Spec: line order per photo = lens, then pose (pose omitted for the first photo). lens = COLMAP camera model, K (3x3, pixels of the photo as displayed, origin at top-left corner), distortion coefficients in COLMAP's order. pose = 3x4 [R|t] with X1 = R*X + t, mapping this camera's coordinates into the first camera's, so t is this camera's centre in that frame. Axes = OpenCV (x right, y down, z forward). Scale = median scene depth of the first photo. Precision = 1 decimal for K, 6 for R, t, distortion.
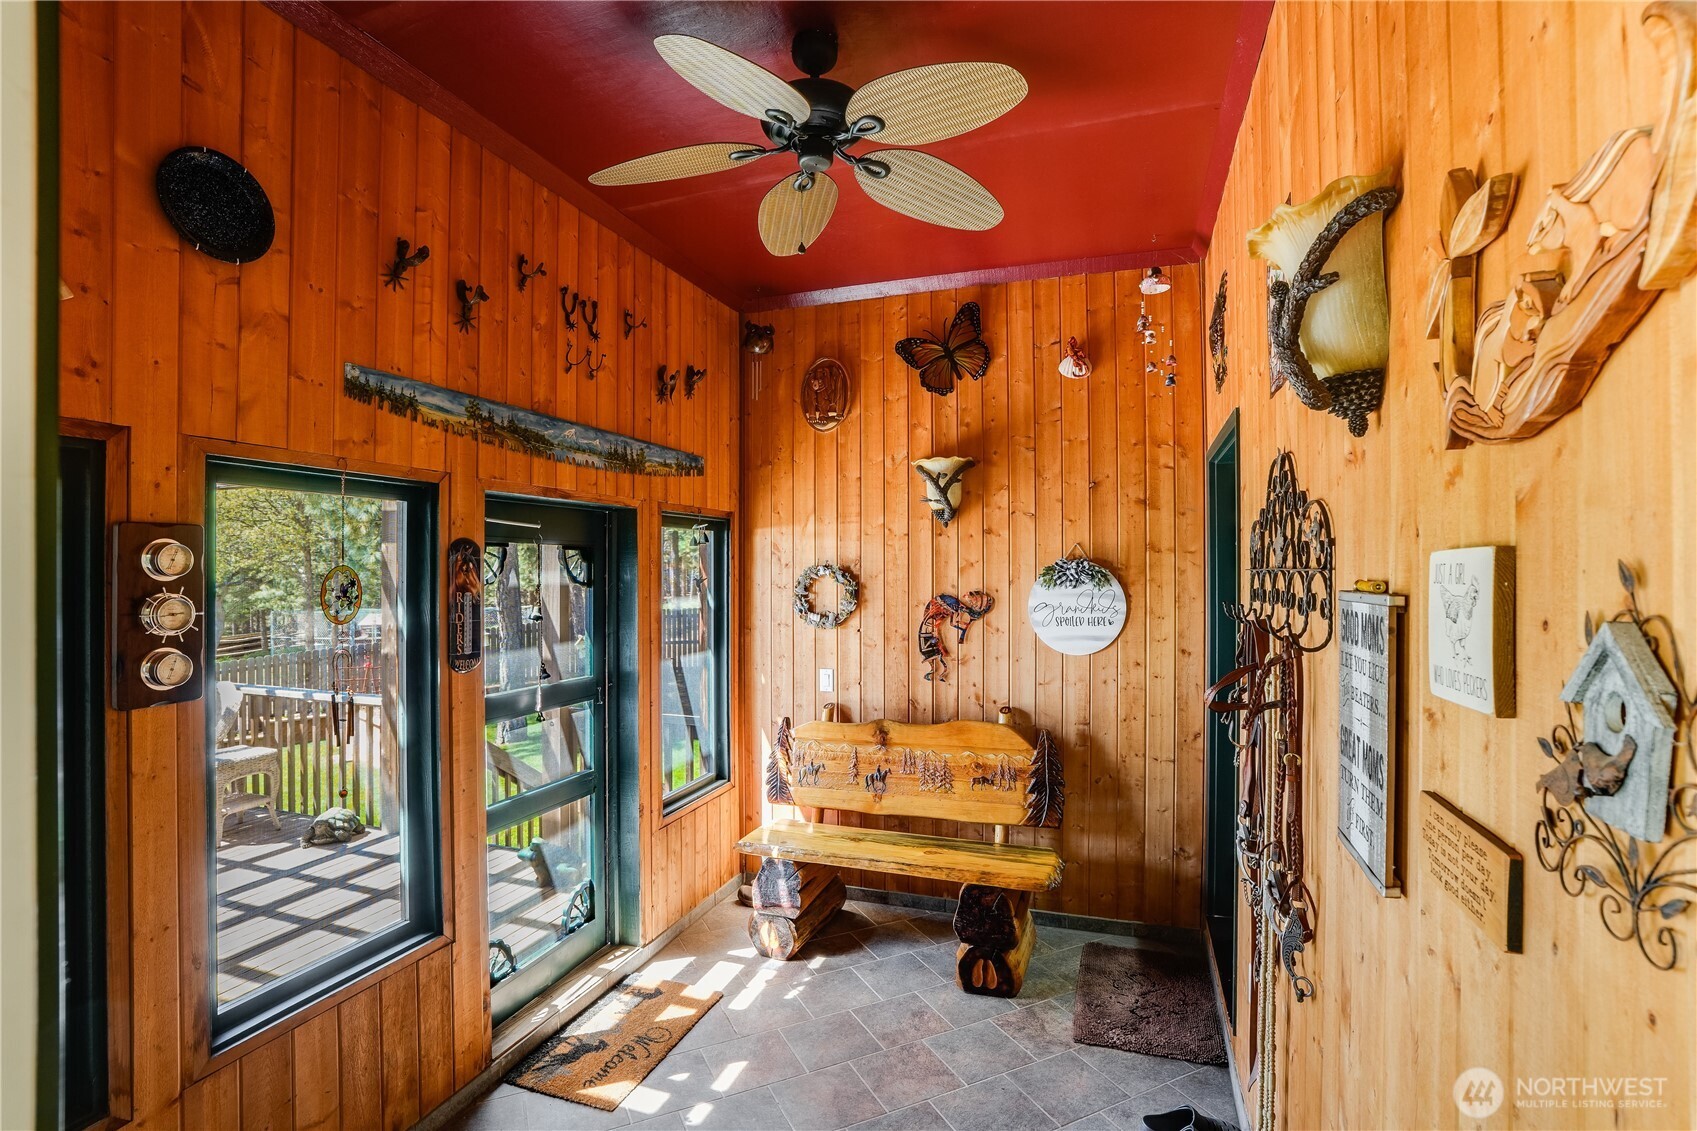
lens RADIAL K [[791.0, 0, 848.2], [0, 791.0, 569.3], [0, 0, 1]] dist [-0.032208, 0.009305]
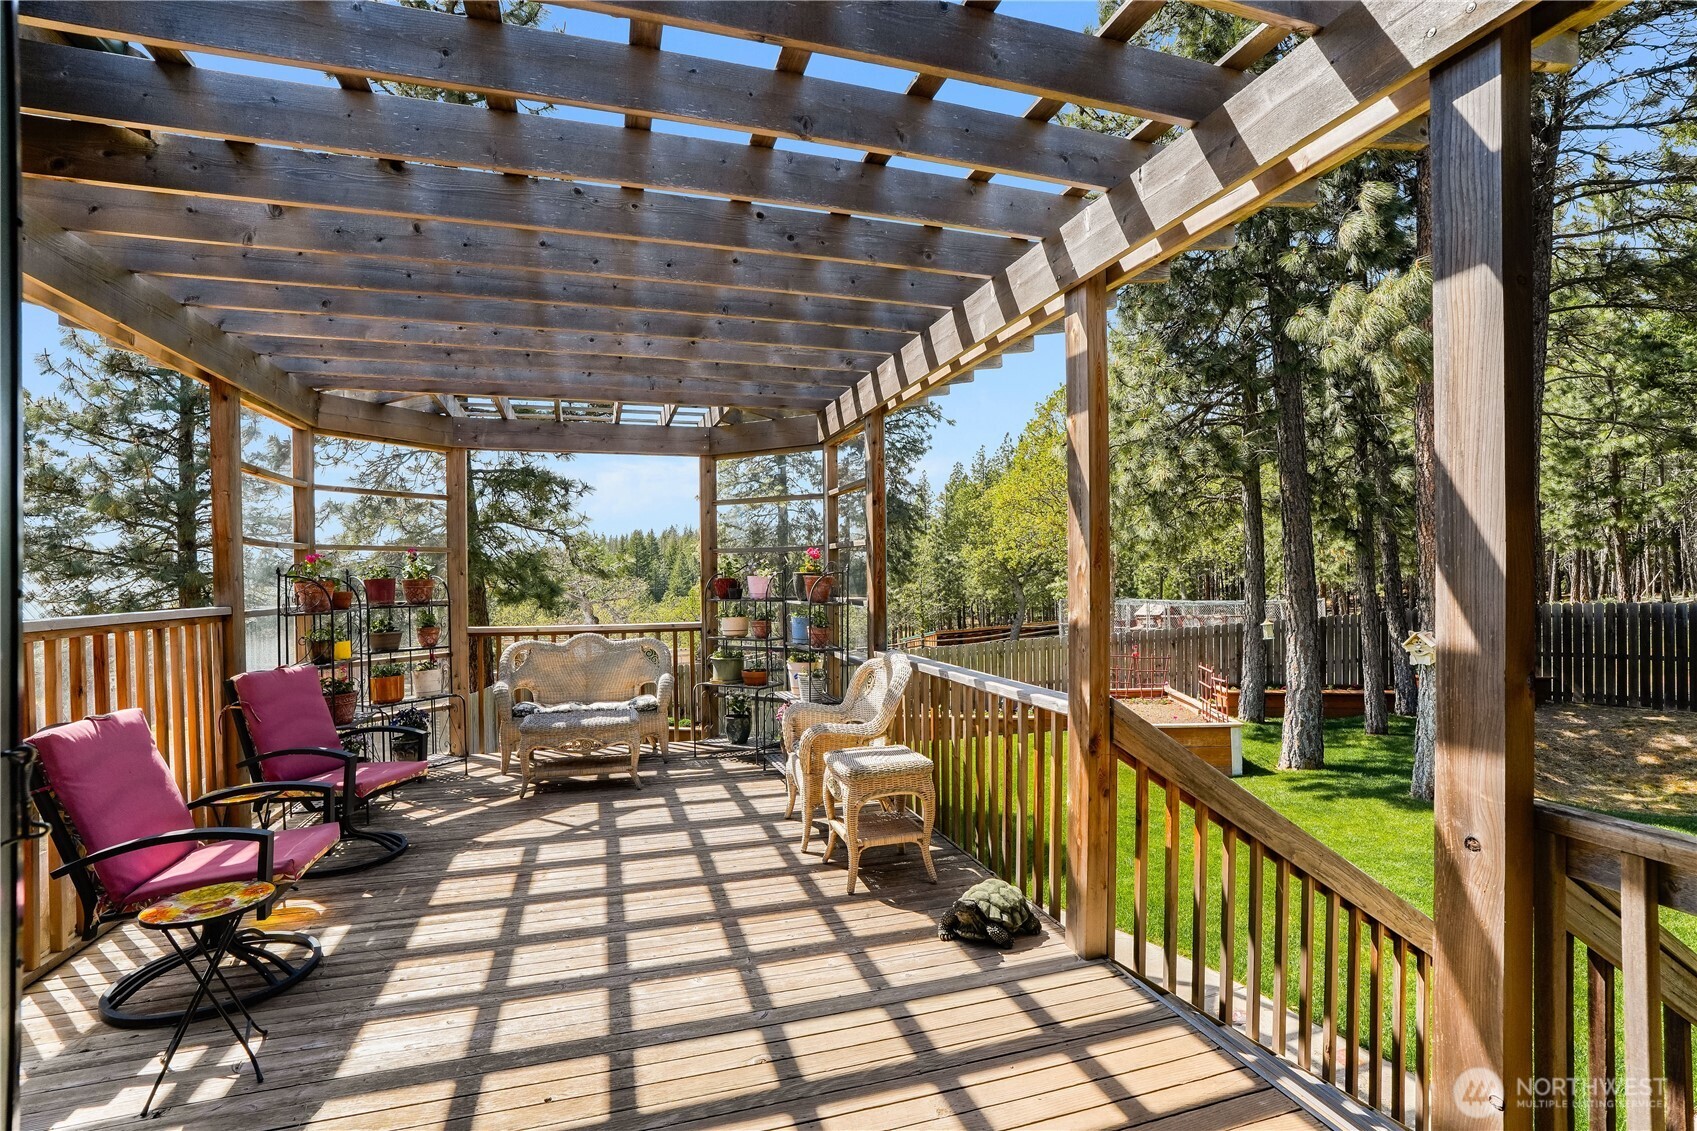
lens RADIAL K [[791.0, 0, 849.7], [0, 791.0, 576.8], [0, 0, 1]] dist [-0.032208, 0.009305]
pose [[0.600893, -0.006687, -0.799301, -0.260077], [0.011518, 0.999934, 0.000294, 0.082044], [0.799246, -0.009383, 0.600931, 0.577576]]
